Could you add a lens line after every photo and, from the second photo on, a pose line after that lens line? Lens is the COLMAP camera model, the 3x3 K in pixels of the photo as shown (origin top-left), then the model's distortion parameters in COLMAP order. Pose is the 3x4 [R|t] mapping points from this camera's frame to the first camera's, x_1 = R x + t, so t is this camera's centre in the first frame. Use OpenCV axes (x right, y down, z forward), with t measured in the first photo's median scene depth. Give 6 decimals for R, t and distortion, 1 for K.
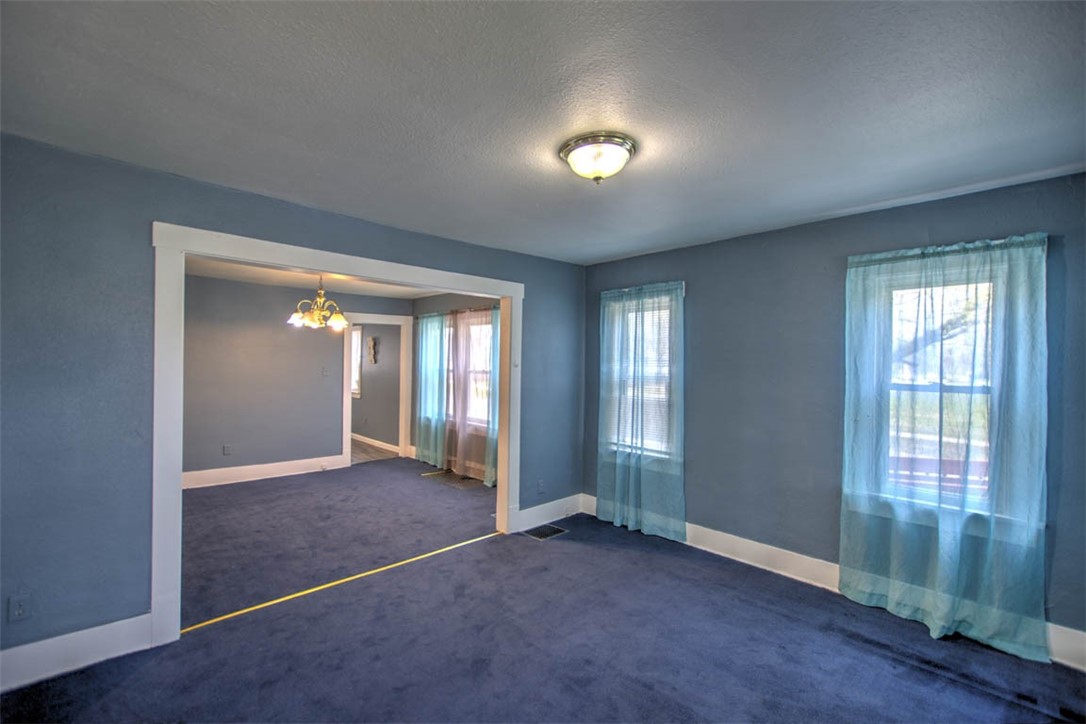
lens RADIAL K [[471.3, 0, 538.8], [0, 471.3, 361.4], [0, 0, 1]] dist [-0.000352, 0.000664]
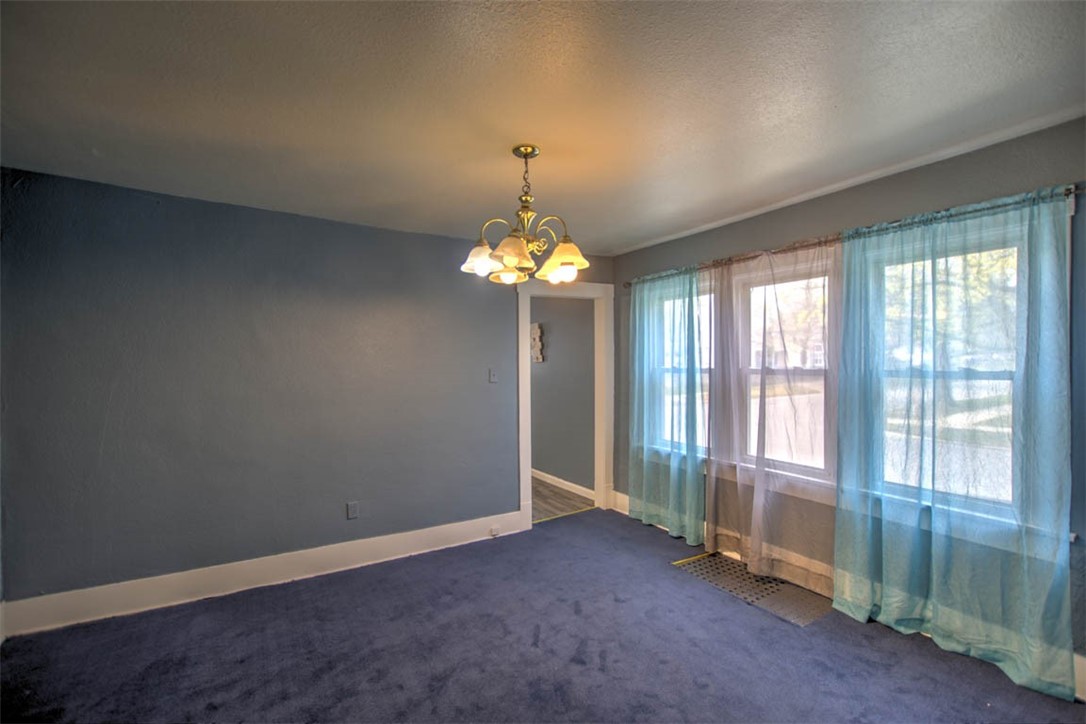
lens RADIAL K [[471.3, 0, 543.6], [0, 471.3, 361.3], [0, 0, 1]] dist [-0.000352, 0.000664]
pose [[0.978763, -0.024665, -0.203508, -0.263353], [0.025806, 0.999663, 0.002954, 0.002093], [0.203366, -0.008143, 0.979069, 0.414193]]
